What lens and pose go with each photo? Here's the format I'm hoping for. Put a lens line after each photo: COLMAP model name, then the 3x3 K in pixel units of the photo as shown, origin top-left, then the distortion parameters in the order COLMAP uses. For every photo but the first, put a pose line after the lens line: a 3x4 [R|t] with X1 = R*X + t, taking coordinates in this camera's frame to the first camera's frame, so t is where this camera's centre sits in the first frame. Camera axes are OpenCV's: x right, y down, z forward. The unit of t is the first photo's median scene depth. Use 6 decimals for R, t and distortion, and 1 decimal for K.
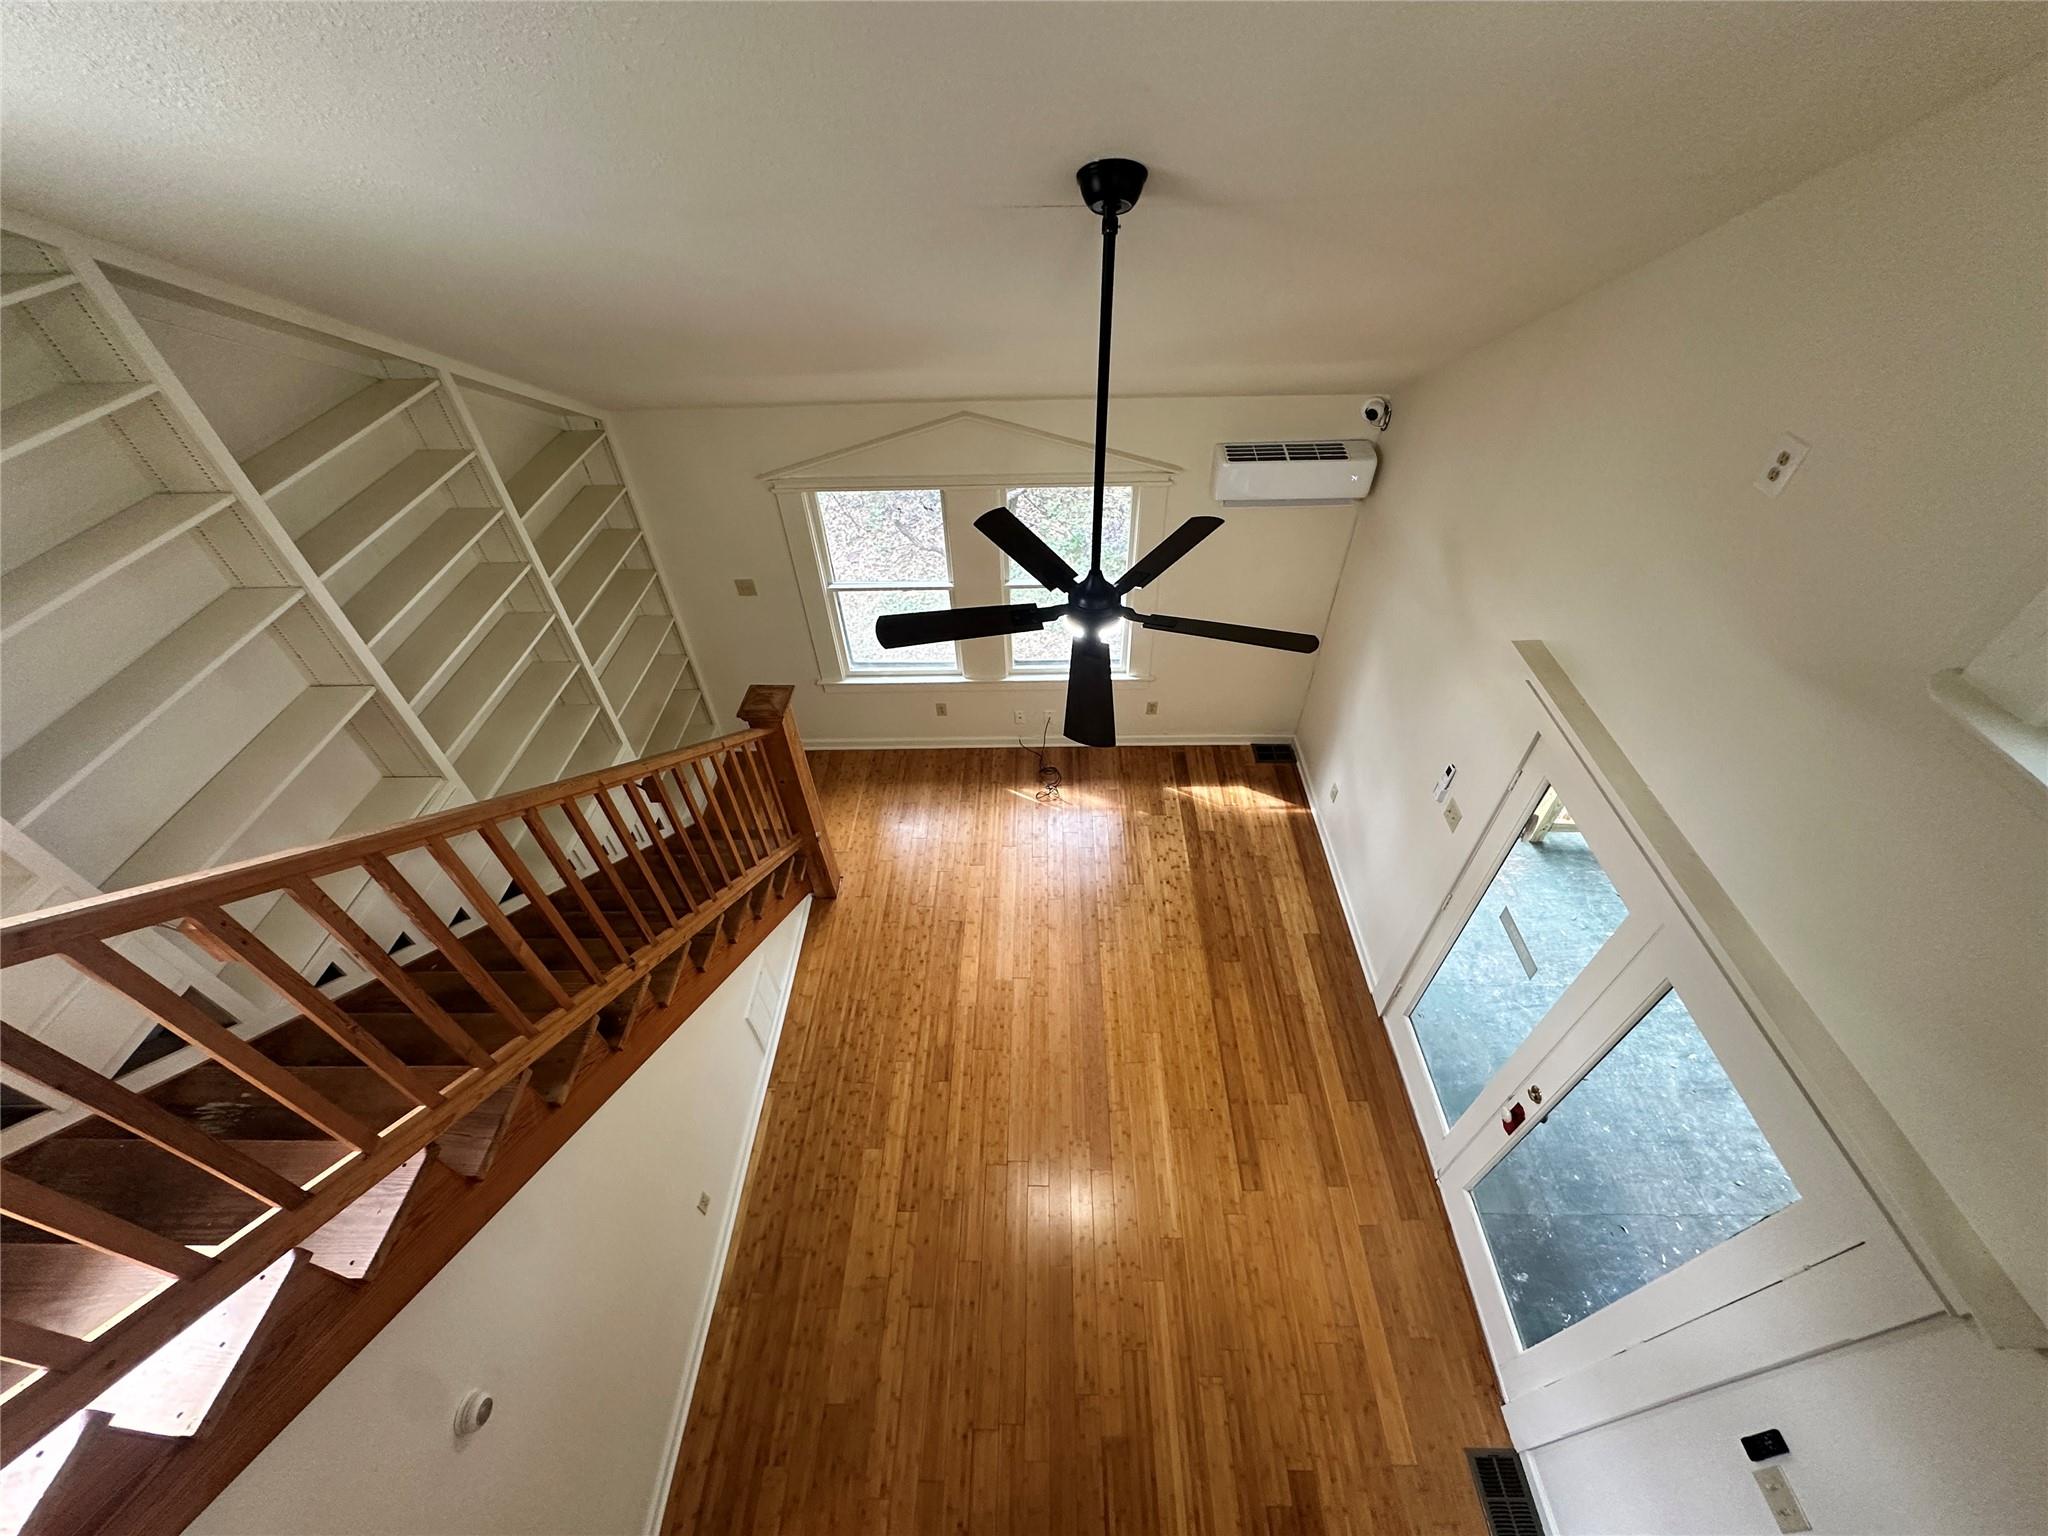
lens RADIAL K [[818.9, 0, 1028.2], [0, 818.9, 764.6], [0, 0, 1]] dist [-0.002836, 0.000342]
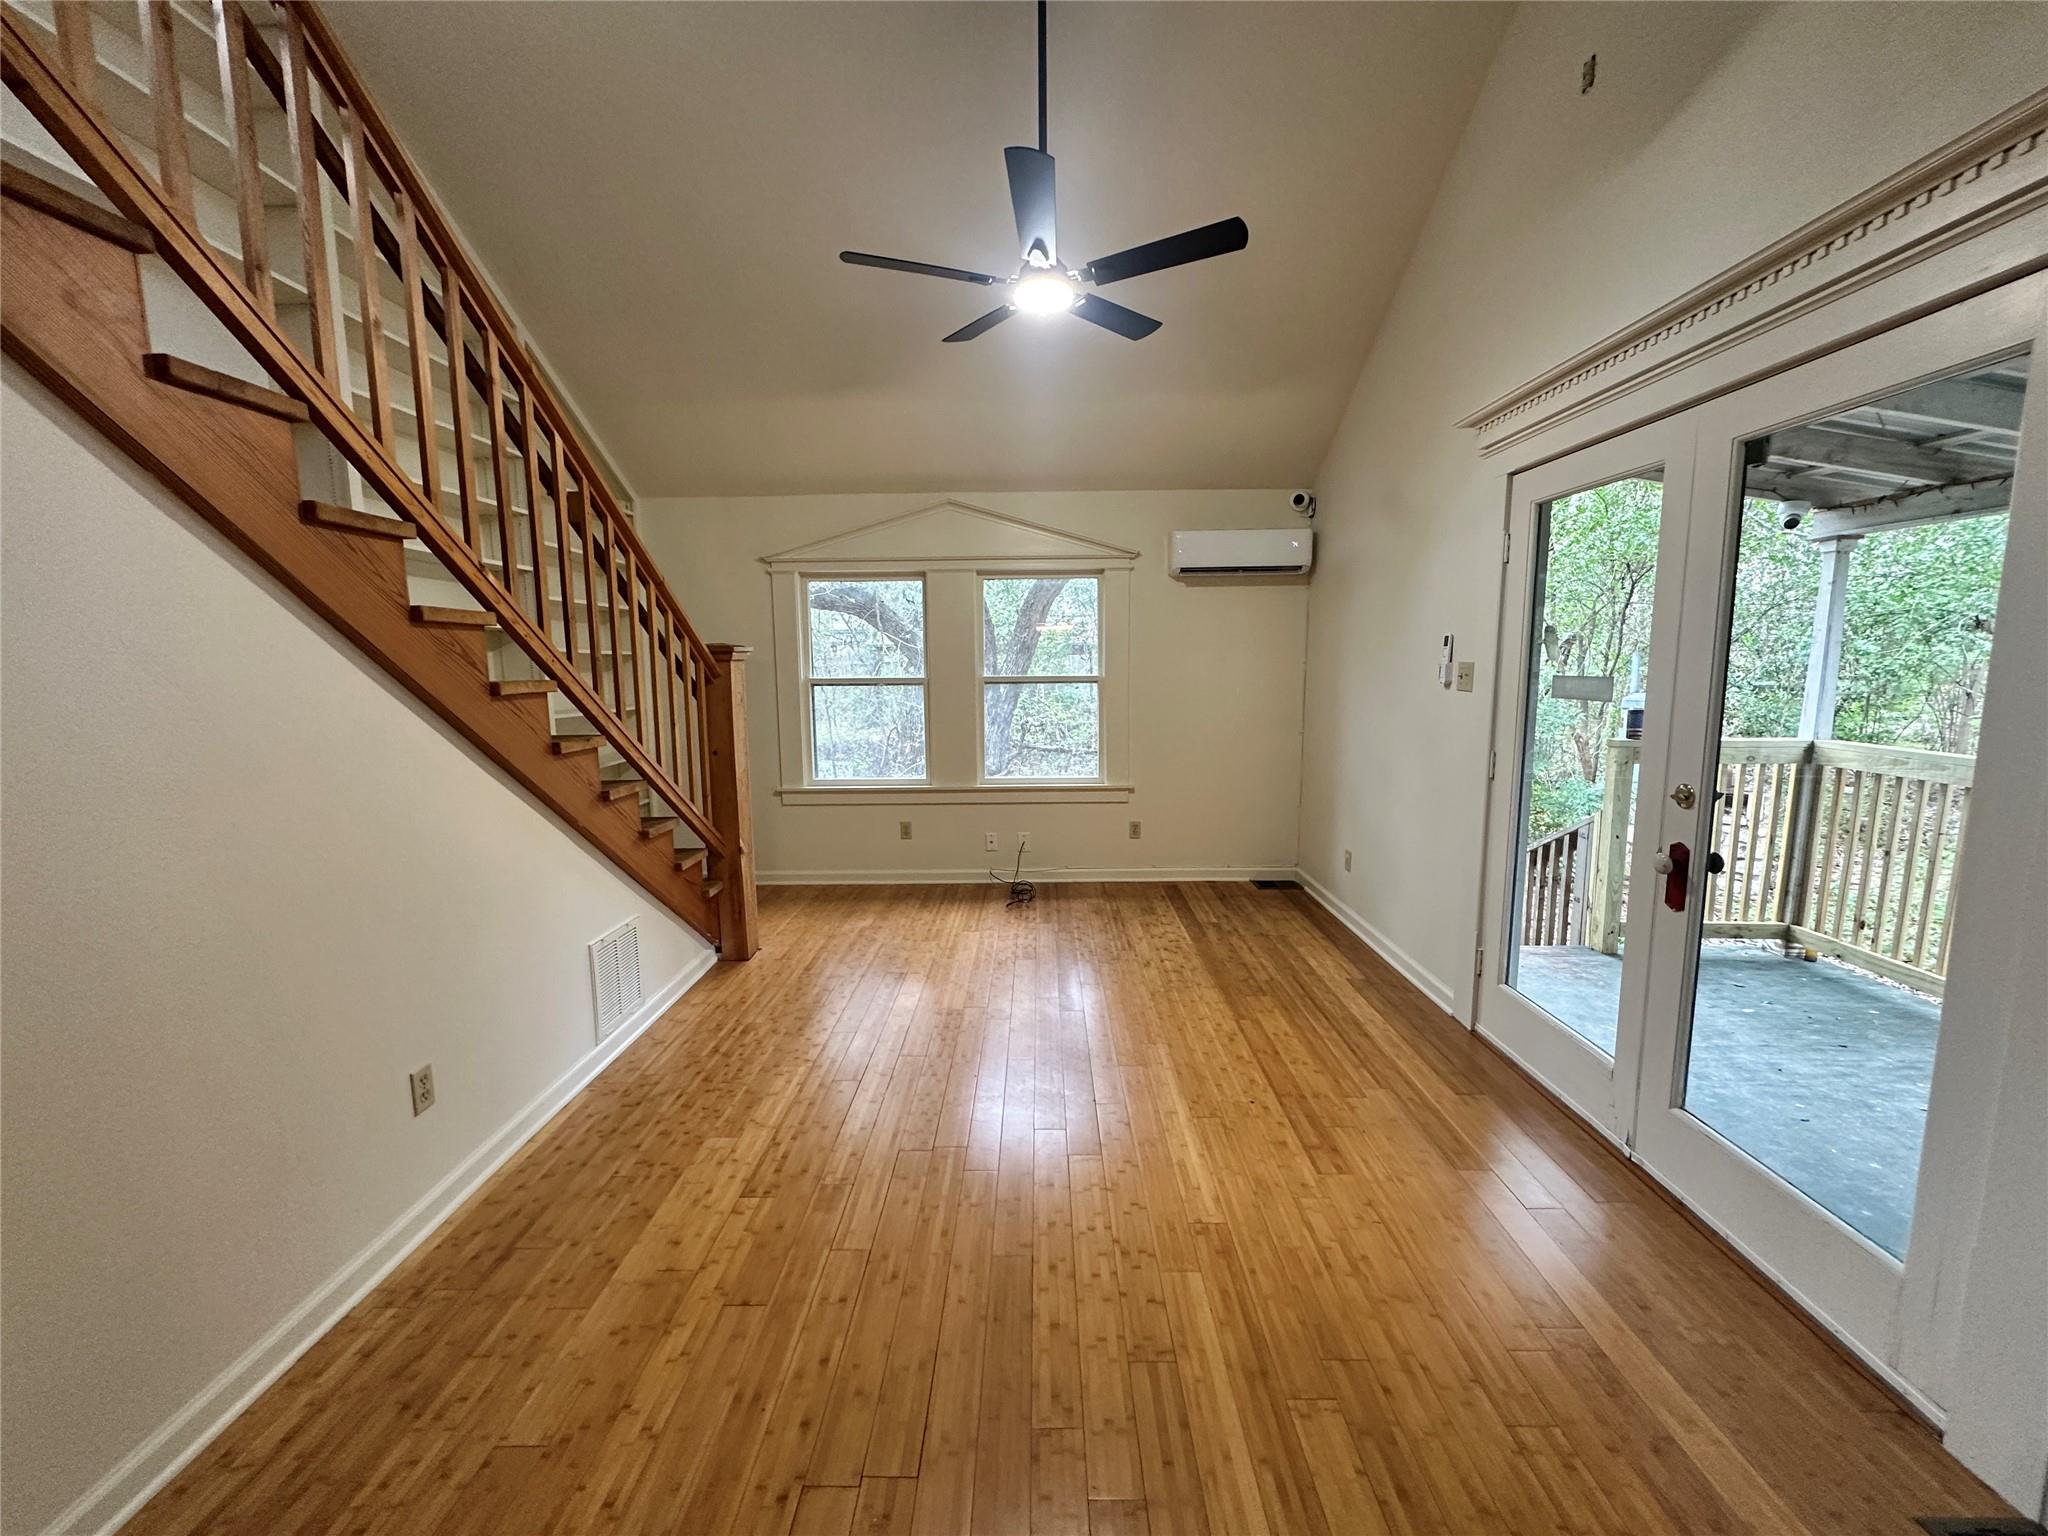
lens RADIAL K [[817.2, 0, 1025.5], [0, 817.2, 766.7], [0, 0, 1]] dist [-0.004324, 0.000253]
pose [[0.999914, 0.013133, -0.000156, 0.041399], [-0.010630, 0.802250, -0.596893, 0.633113], [-0.007714, 0.596843, 0.802321, 0.334379]]
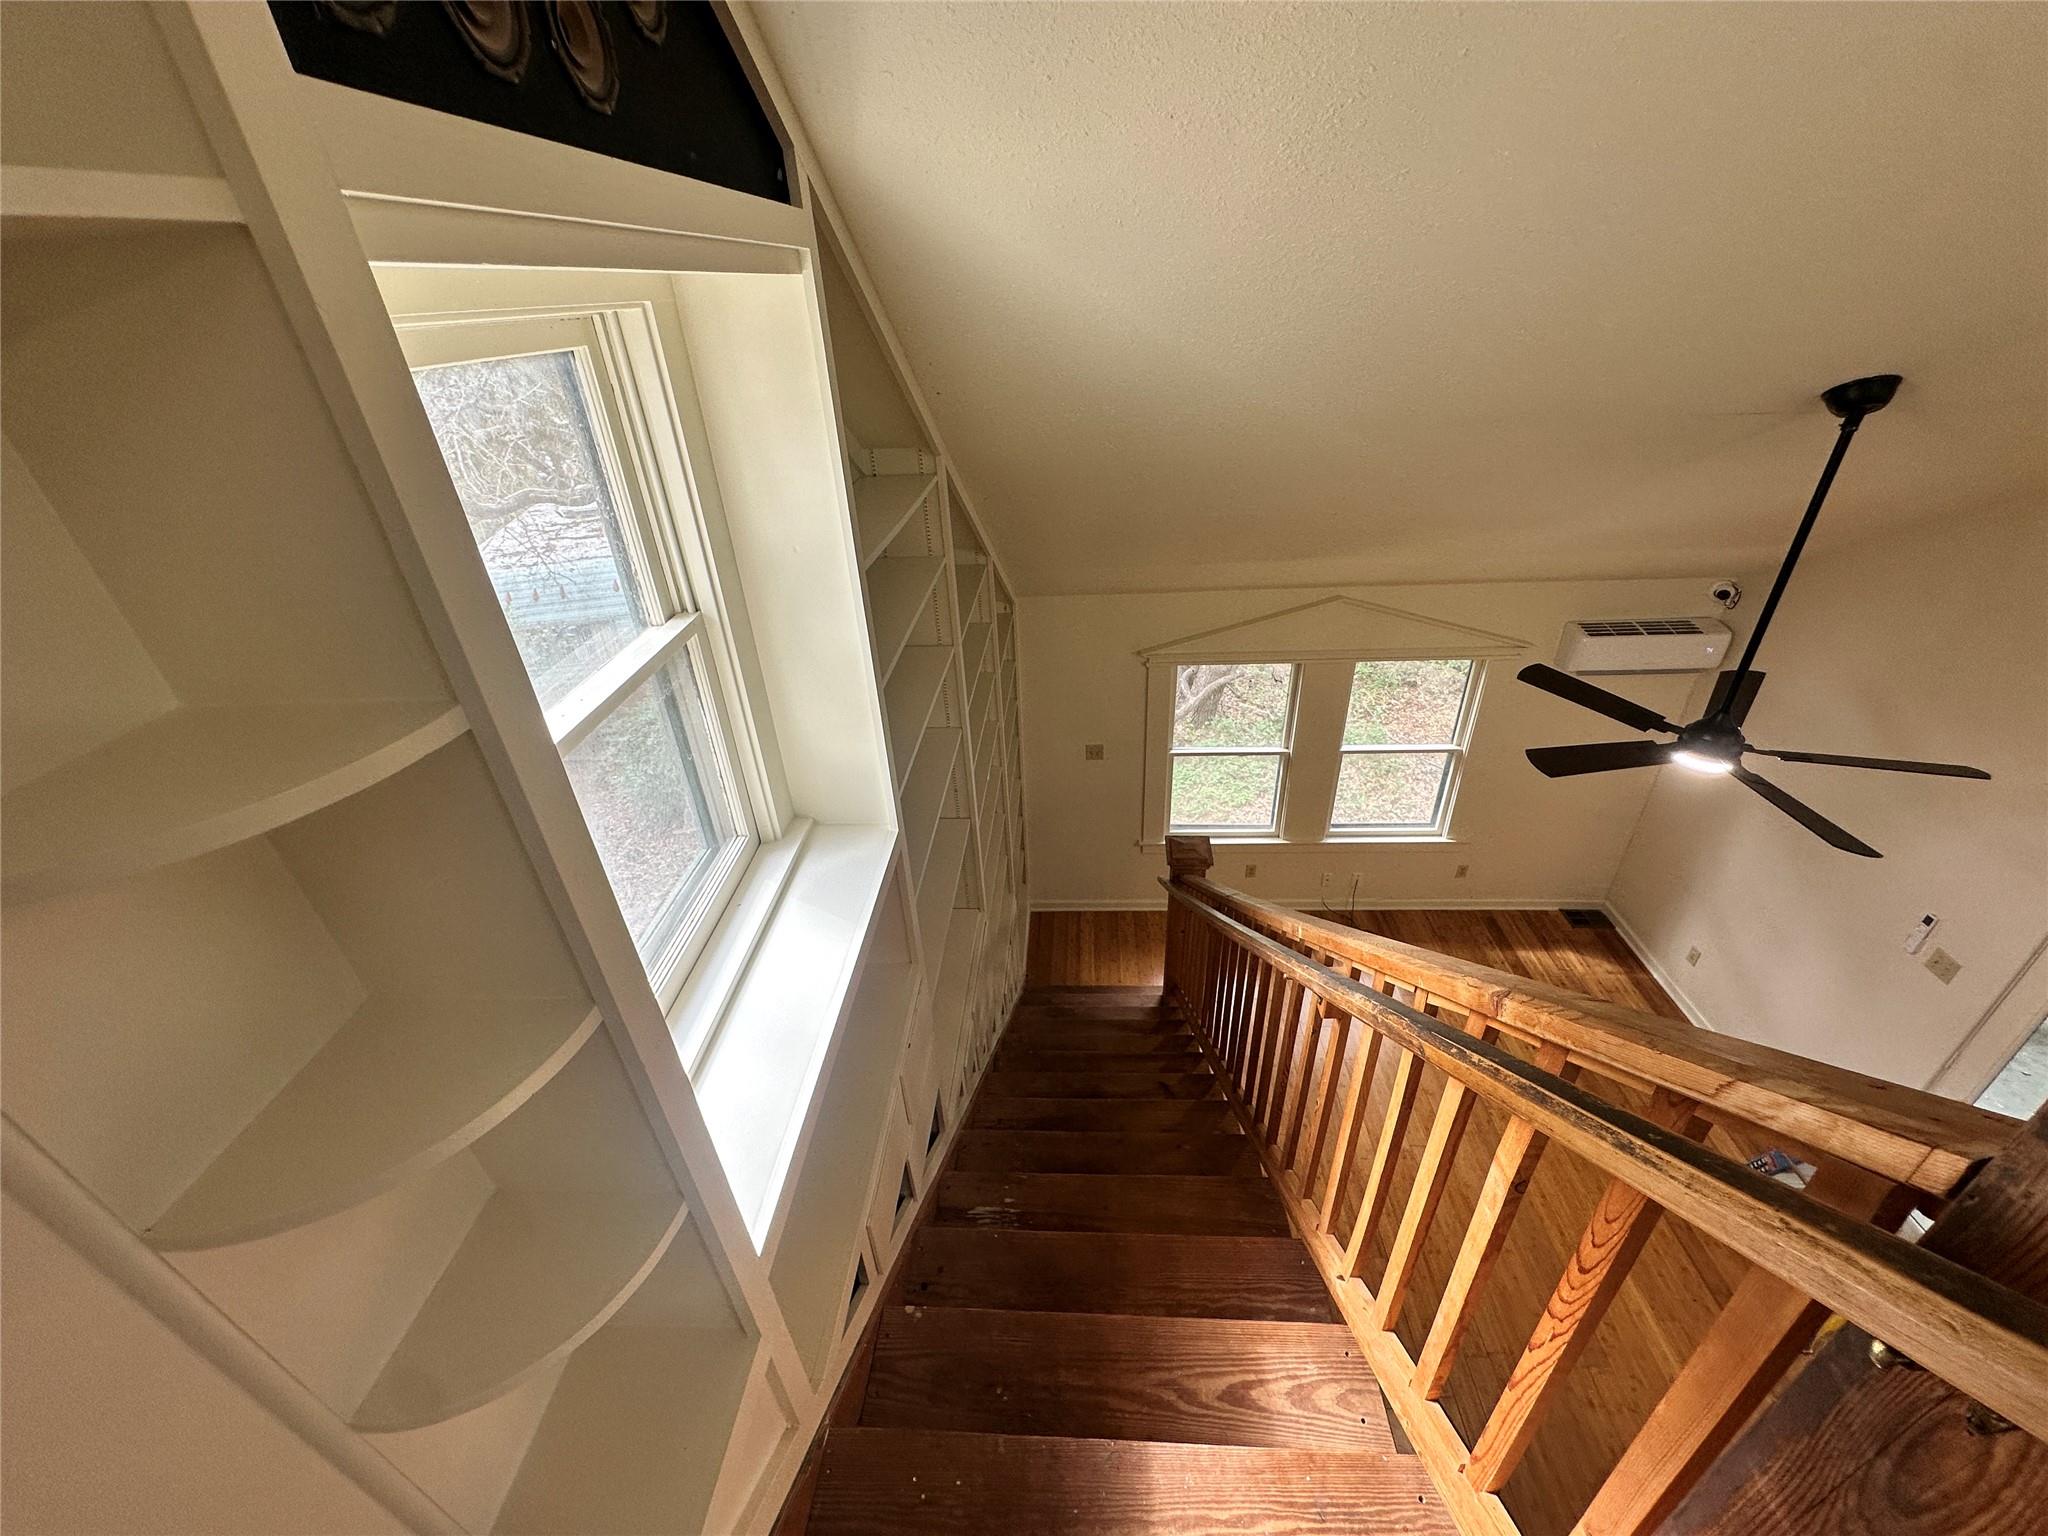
lens RADIAL K [[818.9, 0, 1028.2], [0, 818.9, 764.6], [0, 0, 1]] dist [-0.002836, 0.000342]
pose [[0.998687, 0.002759, -0.051154, -0.500944], [-0.014404, 0.973389, -0.228705, 0.062472], [0.049162, 0.229142, 0.972151, -0.062473]]
